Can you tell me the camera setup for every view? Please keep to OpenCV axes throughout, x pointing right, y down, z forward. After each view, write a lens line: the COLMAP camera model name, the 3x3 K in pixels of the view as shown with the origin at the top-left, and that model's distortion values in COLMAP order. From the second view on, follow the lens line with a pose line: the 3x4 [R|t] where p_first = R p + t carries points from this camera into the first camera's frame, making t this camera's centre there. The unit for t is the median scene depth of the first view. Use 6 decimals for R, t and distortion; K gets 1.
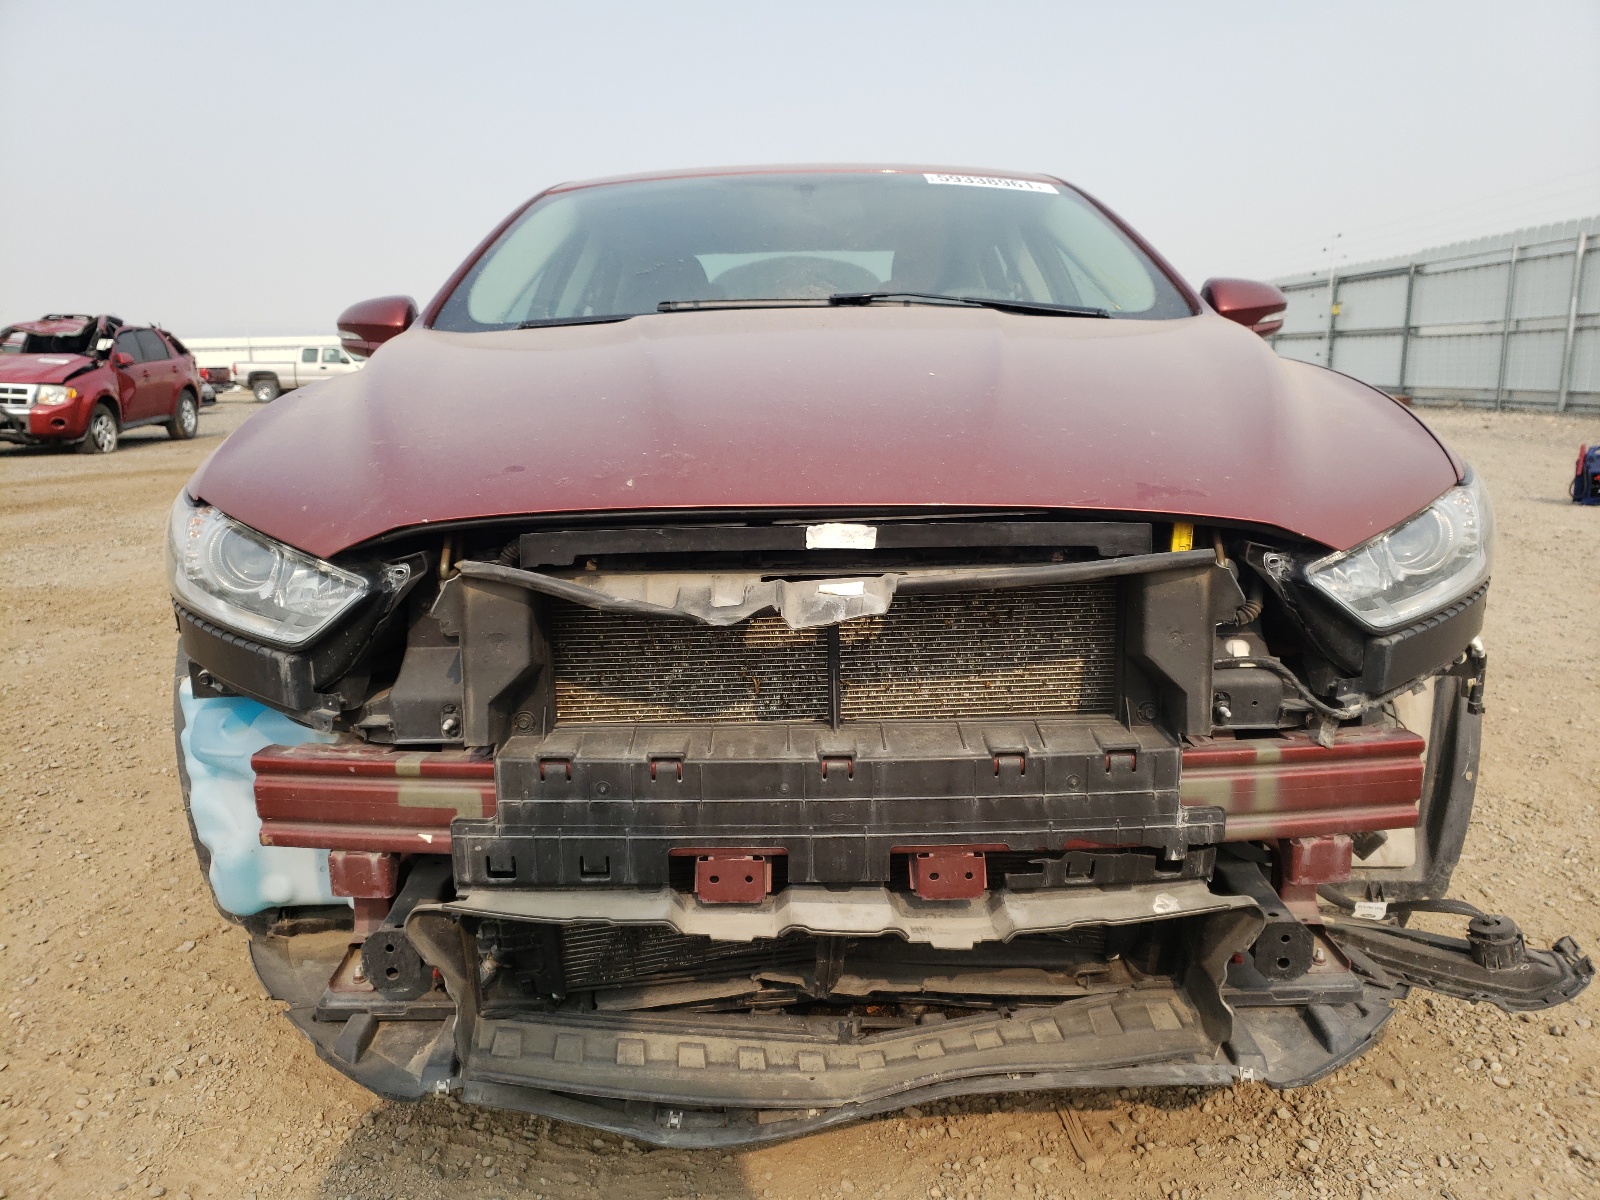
lens RADIAL K [[1220.9, 0, 798.0], [0, 1220.9, 605.5], [0, 0, 1]] dist [-0.008397, -0.000290]
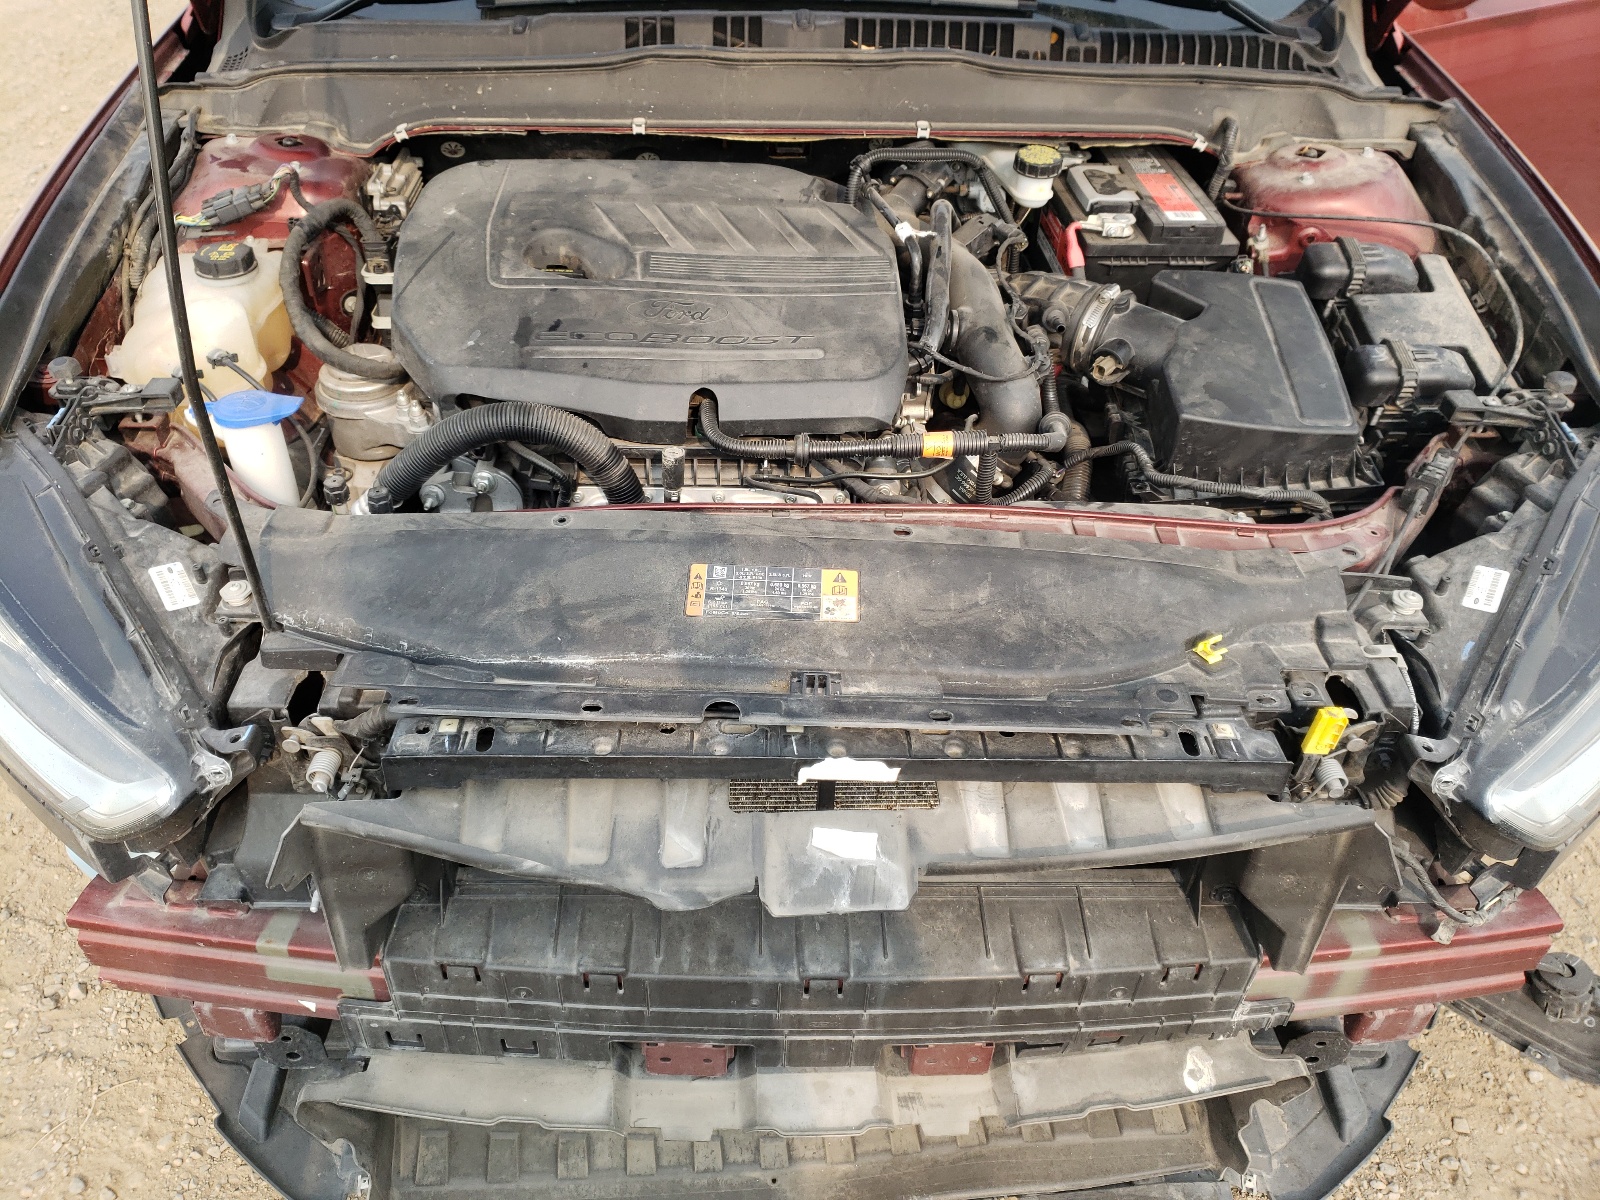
lens RADIAL K [[1220.9, 0, 759.2], [0, 1220.9, 509.4], [0, 0, 1]] dist [-0.008397, -0.000290]
pose [[0.999462, 0.022473, 0.023908, -0.033201], [-0.030858, 0.891456, 0.452056, -0.476188], [-0.011154, -0.452550, 0.891669, 0.426105]]
